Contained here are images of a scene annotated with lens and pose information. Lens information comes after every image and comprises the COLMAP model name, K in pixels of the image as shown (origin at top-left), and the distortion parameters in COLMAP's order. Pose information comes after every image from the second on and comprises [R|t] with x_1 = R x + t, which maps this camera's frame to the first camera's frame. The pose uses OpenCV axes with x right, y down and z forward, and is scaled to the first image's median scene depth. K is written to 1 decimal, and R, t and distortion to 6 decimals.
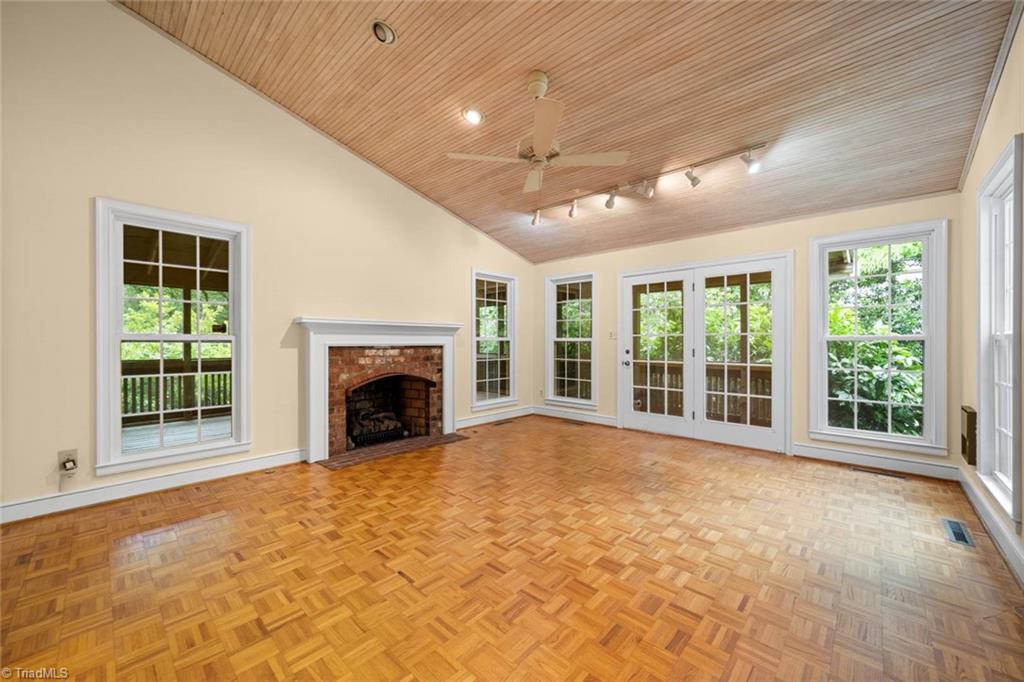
lens RADIAL K [[393.9, 0, 516.0], [0, 393.9, 342.4], [0, 0, 1]] dist [-0.005180, 0.001089]
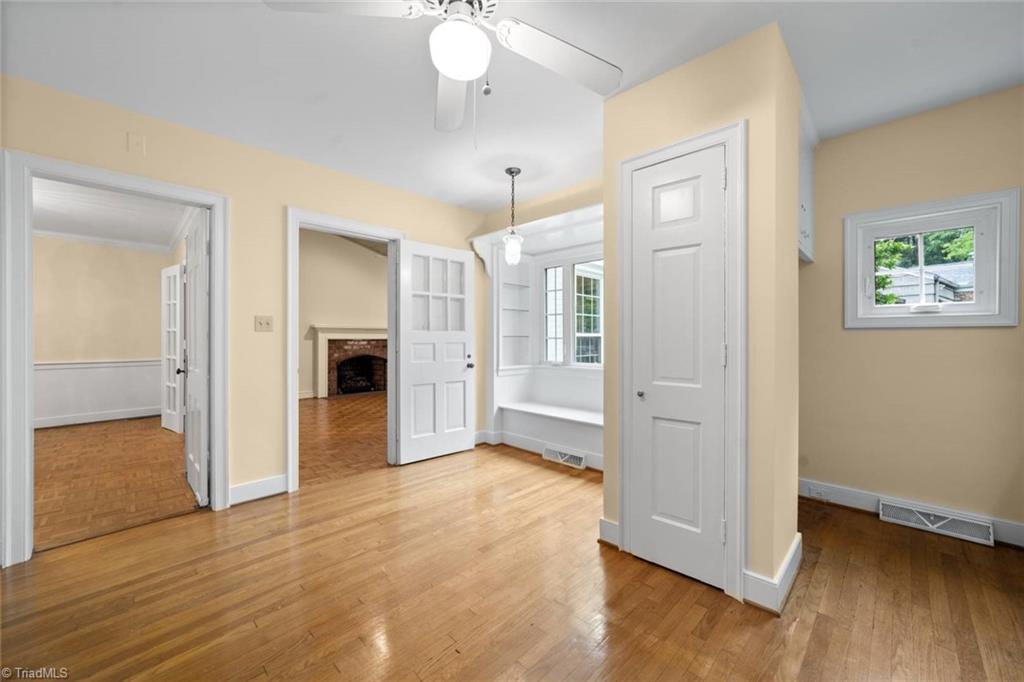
lens RADIAL K [[393.9, 0, 514.5], [0, 393.9, 339.1], [0, 0, 1]] dist [-0.005180, 0.001089]
pose [[0.999500, 0.004232, -0.031332, 0.441934], [-0.004137, 0.999987, 0.003081, -0.000976], [0.031345, -0.002949, 0.999504, -0.799769]]
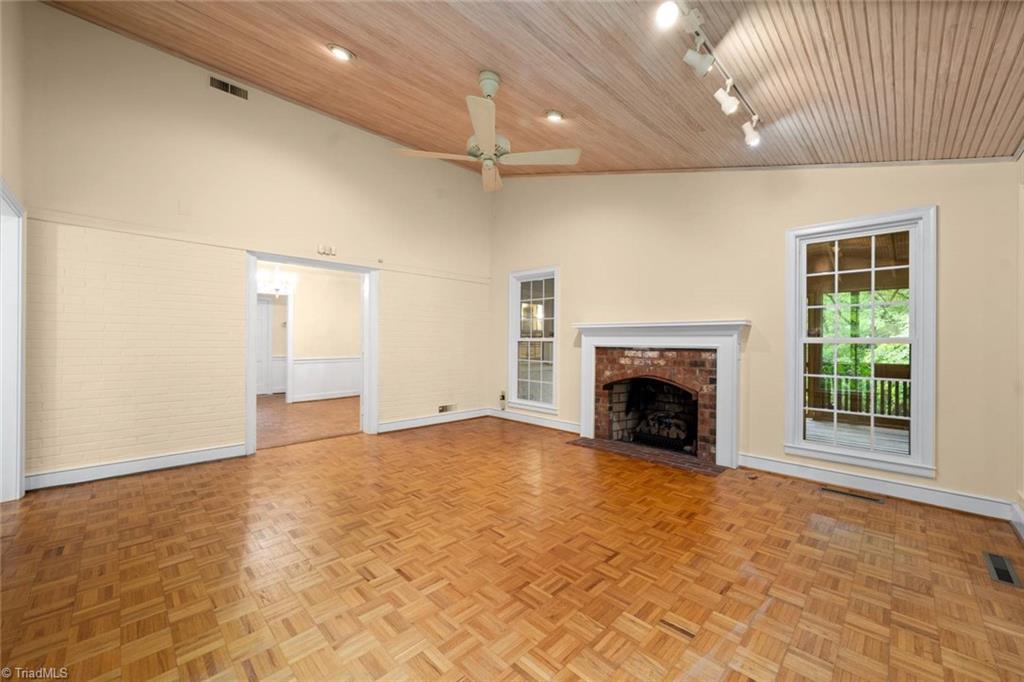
lens RADIAL K [[393.9, 0, 522.9], [0, 393.9, 342.5], [0, 0, 1]] dist [-0.005180, 0.001089]
pose [[-0.023233, 0.000686, -0.999730, 0.651018], [-0.010031, 0.999949, 0.000919, -0.001697], [0.999680, 0.010050, -0.023225, 0.697787]]
